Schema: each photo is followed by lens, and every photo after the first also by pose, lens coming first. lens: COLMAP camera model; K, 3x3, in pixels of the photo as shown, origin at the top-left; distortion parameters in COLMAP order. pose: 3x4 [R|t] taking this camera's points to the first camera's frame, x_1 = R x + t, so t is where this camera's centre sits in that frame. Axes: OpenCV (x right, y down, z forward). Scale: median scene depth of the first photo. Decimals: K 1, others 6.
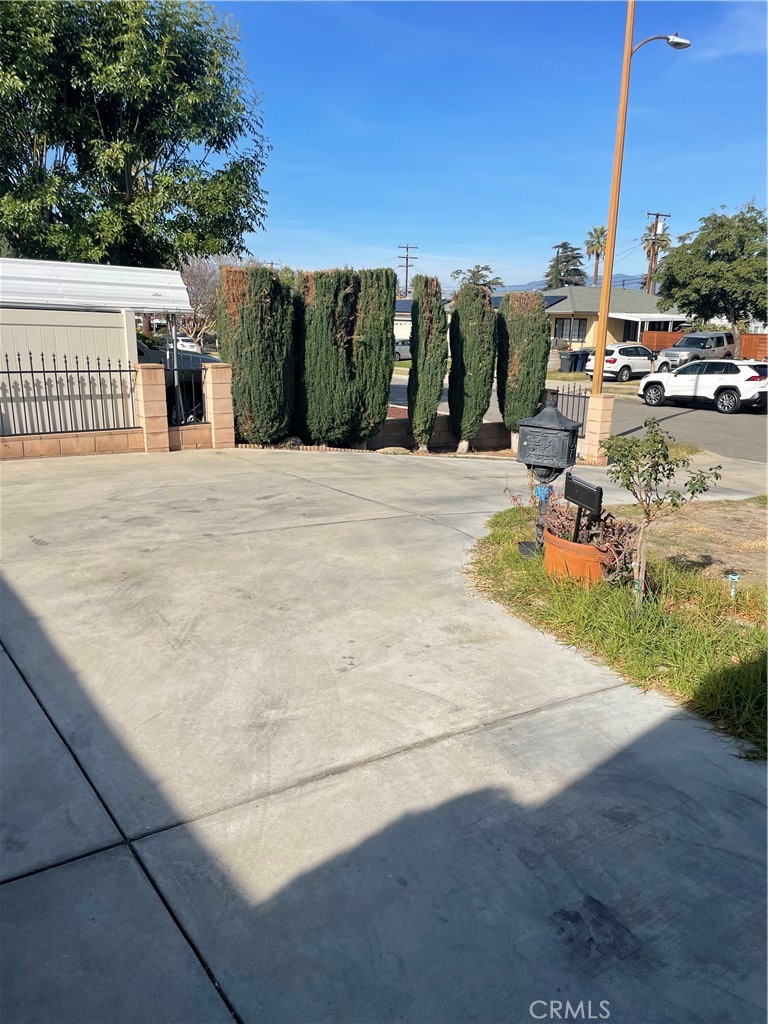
lens RADIAL K [[769.9, 0, 384.1], [0, 769.9, 513.8], [0, 0, 1]] dist [0.000237, -0.001073]
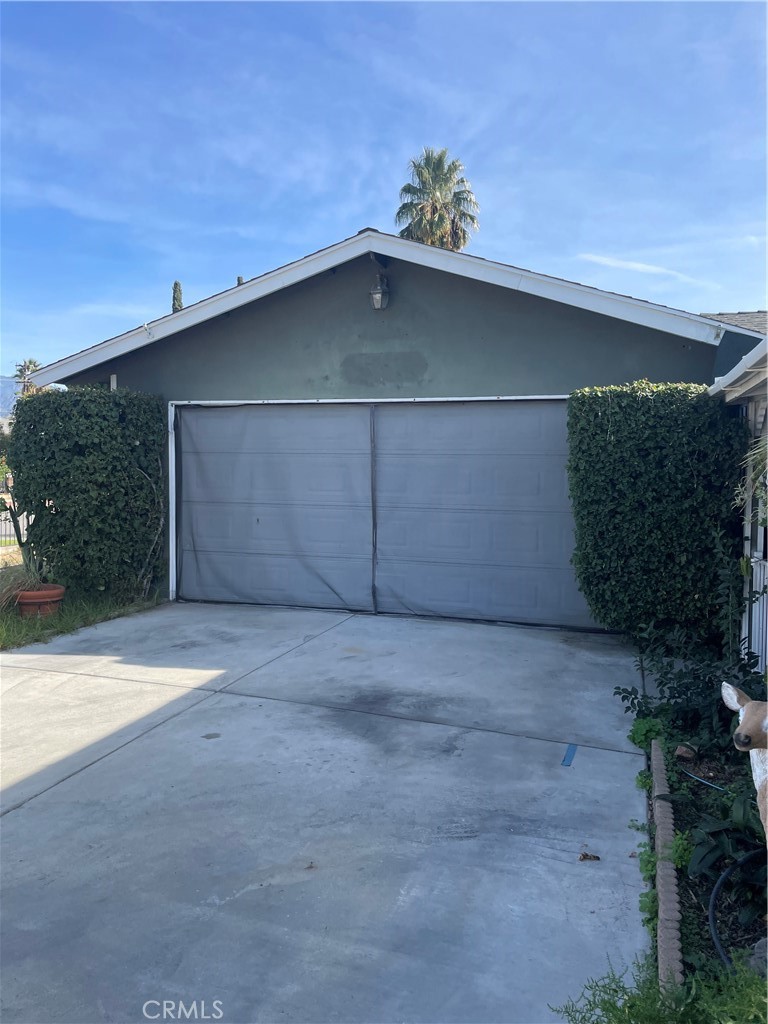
lens RADIAL K [[781.8, 0, 384.0], [0, 781.8, 511.0], [0, 0, 1]] dist [0.002924, -0.003443]
pose [[-0.579585, -0.067107, 0.812144, -1.846361], [0.192913, 0.956977, 0.216747, -0.345139], [-0.791749, 0.282296, -0.541704, 1.322016]]
